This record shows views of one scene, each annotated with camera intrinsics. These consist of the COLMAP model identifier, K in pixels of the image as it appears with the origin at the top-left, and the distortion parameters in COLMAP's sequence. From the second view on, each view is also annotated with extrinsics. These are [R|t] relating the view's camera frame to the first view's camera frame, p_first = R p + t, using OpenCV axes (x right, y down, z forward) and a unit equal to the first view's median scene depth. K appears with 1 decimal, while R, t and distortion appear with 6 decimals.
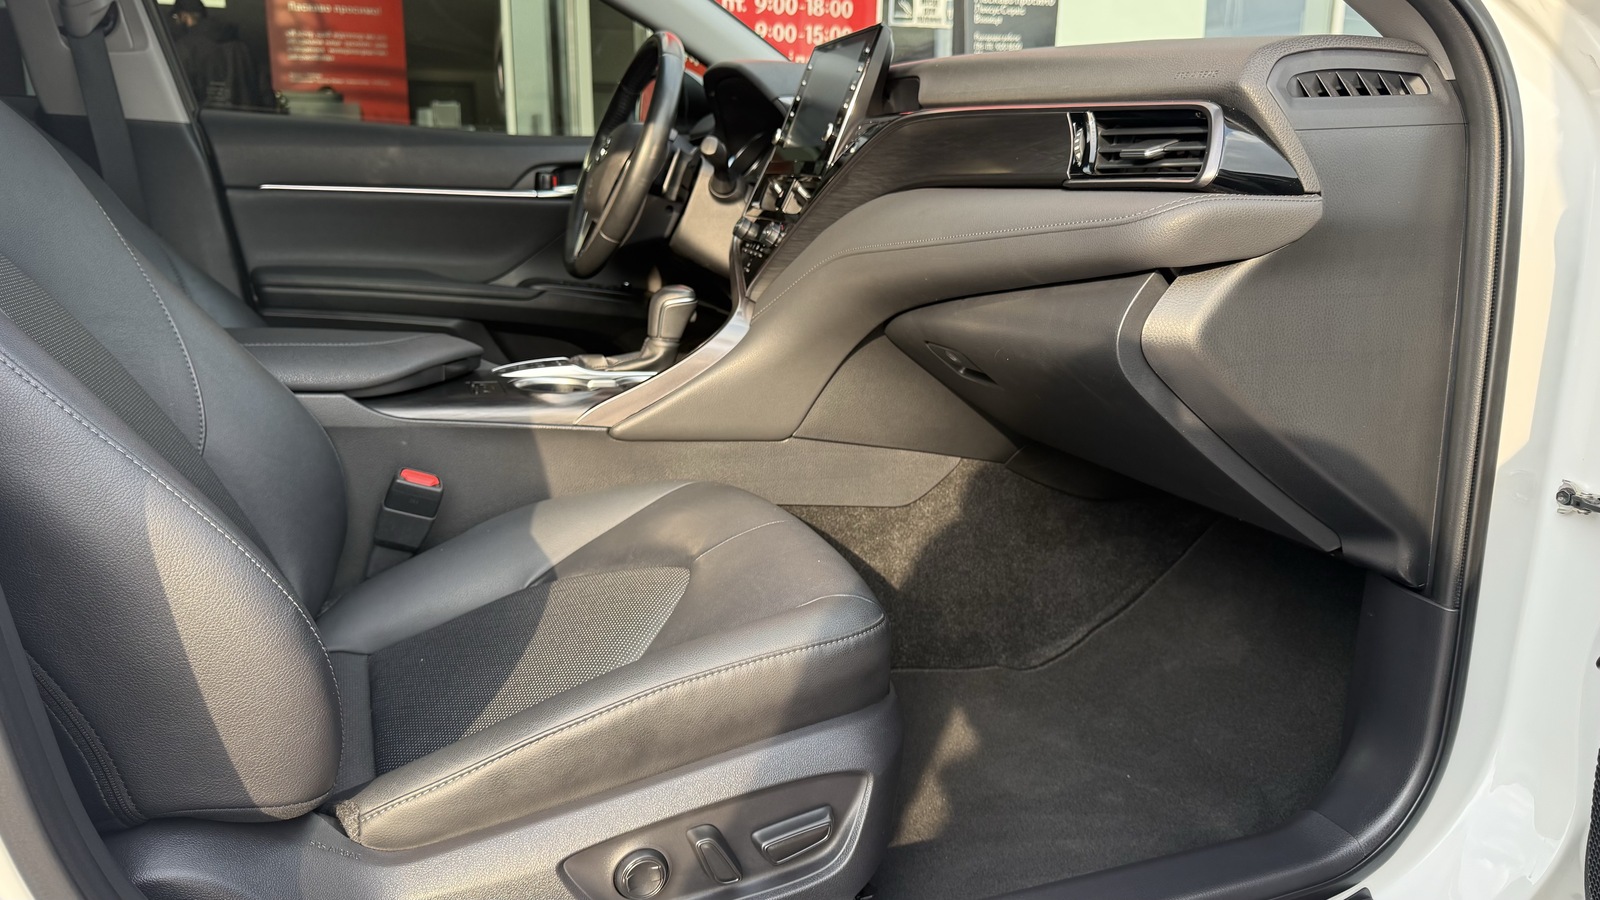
lens RADIAL K [[1096.9, 0, 800.2], [0, 1096.9, 439.1], [0, 0, 1]] dist [-0.005628, -0.002013]
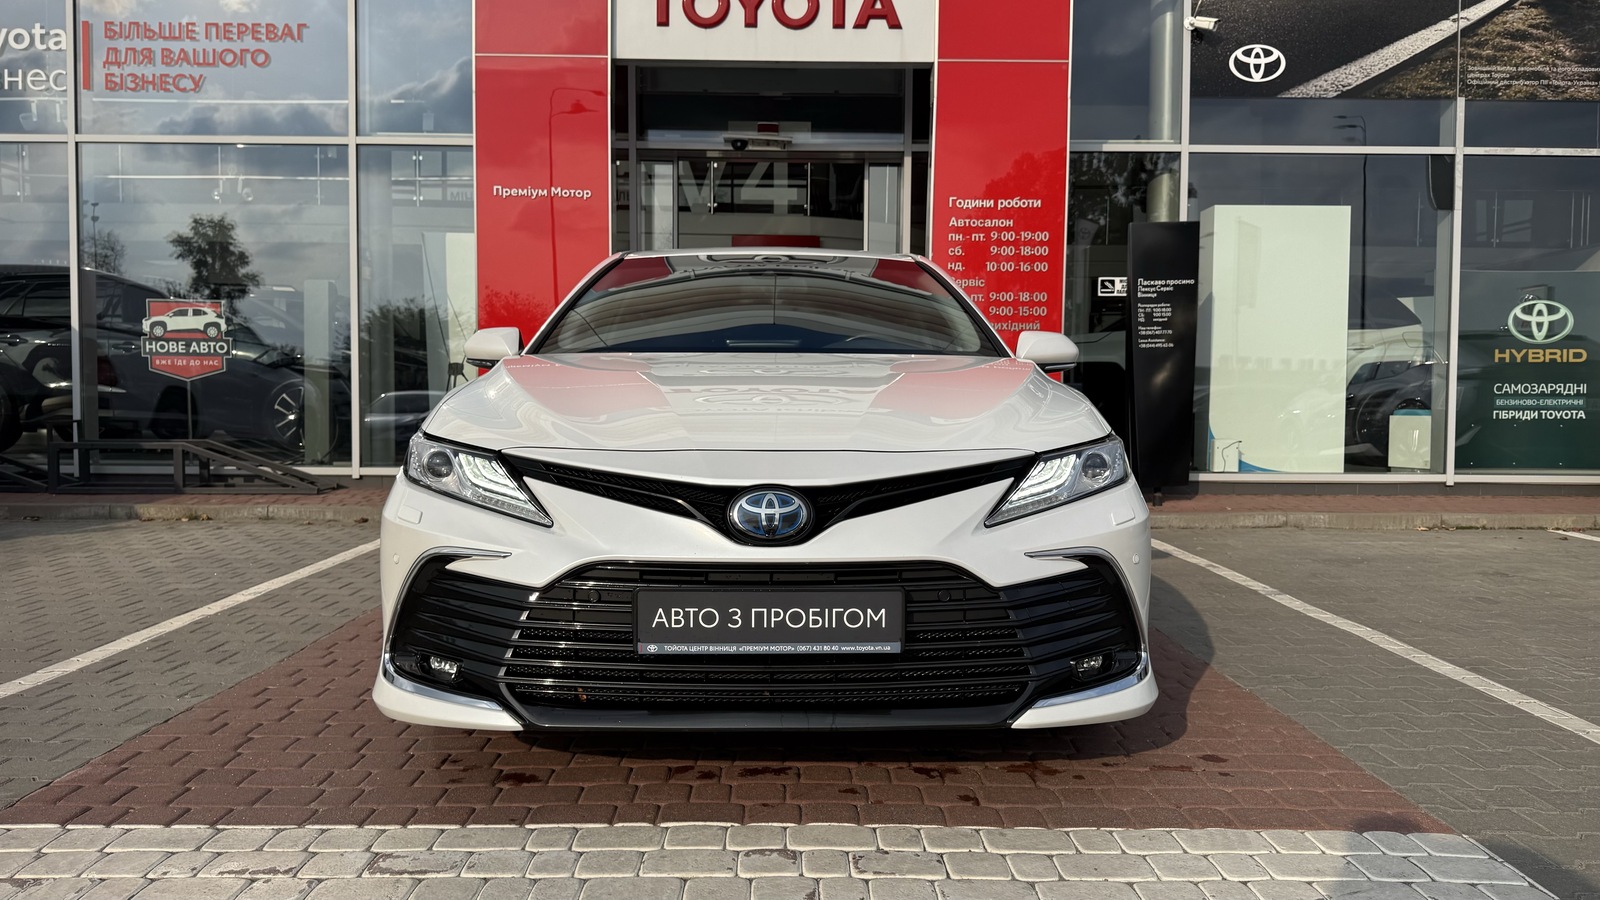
lens RADIAL K [[1094.8, 0, 798.3], [0, 1094.8, 451.2], [0, 0, 1]] dist [0.007525, -0.016751]
pose [[0.937355, 0.020287, -0.347785, 0.254543], [-0.082035, 0.983084, -0.163755, 0.159817], [0.338580, 0.182027, 0.923163, -0.650129]]
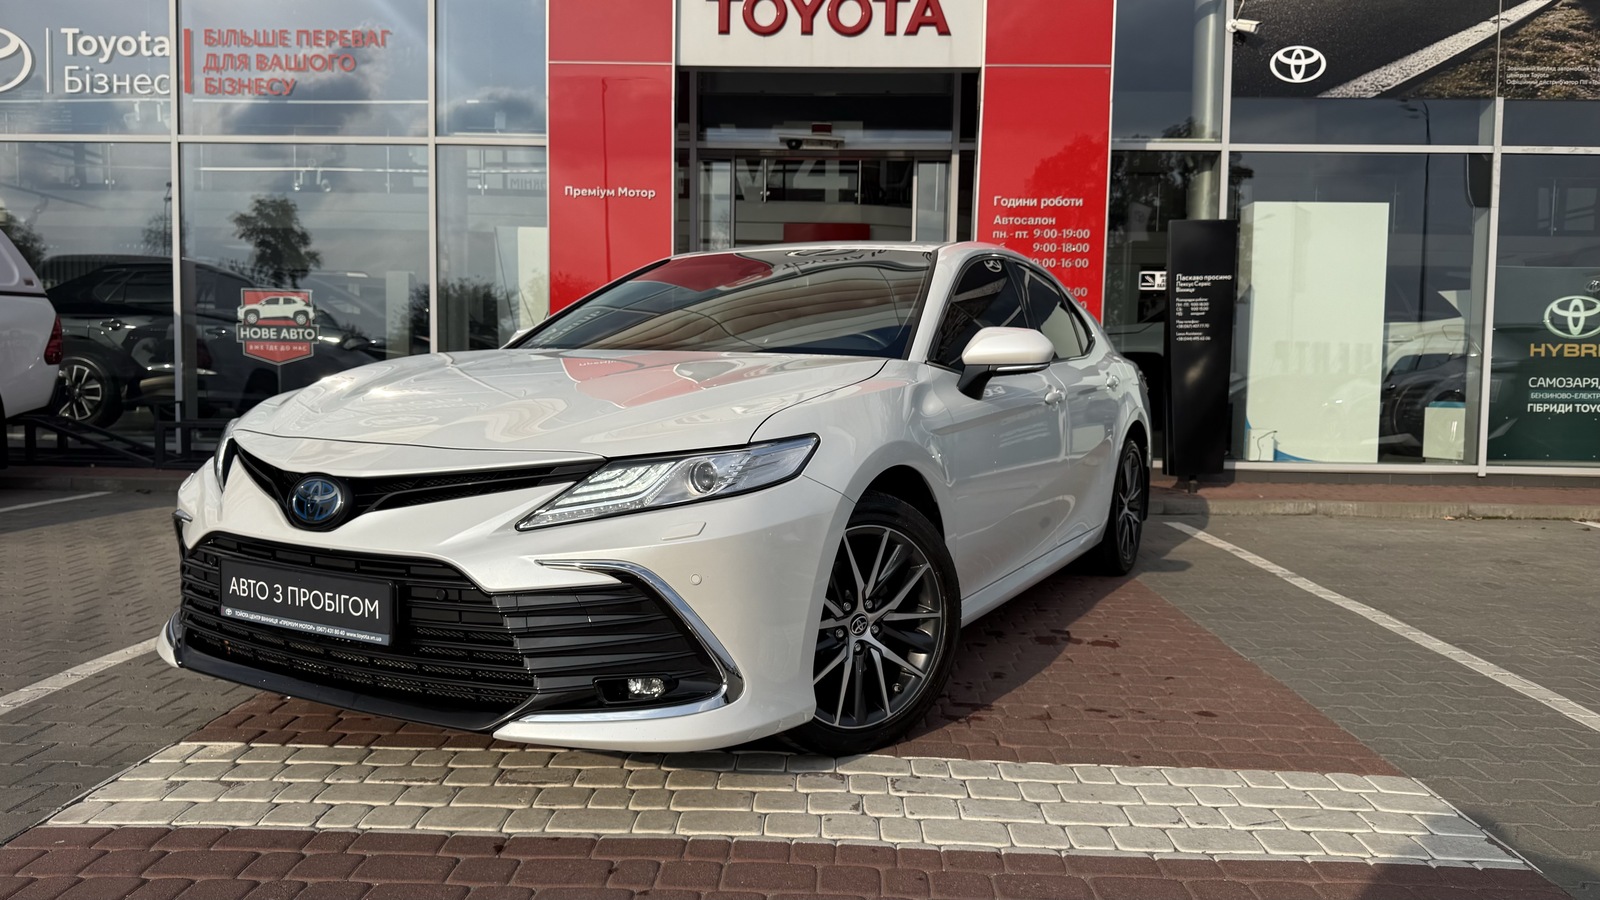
lens RADIAL K [[1101.9, 0, 800.0], [0, 1101.9, 450.0], [0, 0, 1]] dist [-0.002639, -0.007113]
pose [[0.921495, 0.036034, -0.386716, 0.288417], [-0.098879, 0.984645, -0.143866, 0.169630], [0.375594, 0.170810, 0.910908, -0.745938]]
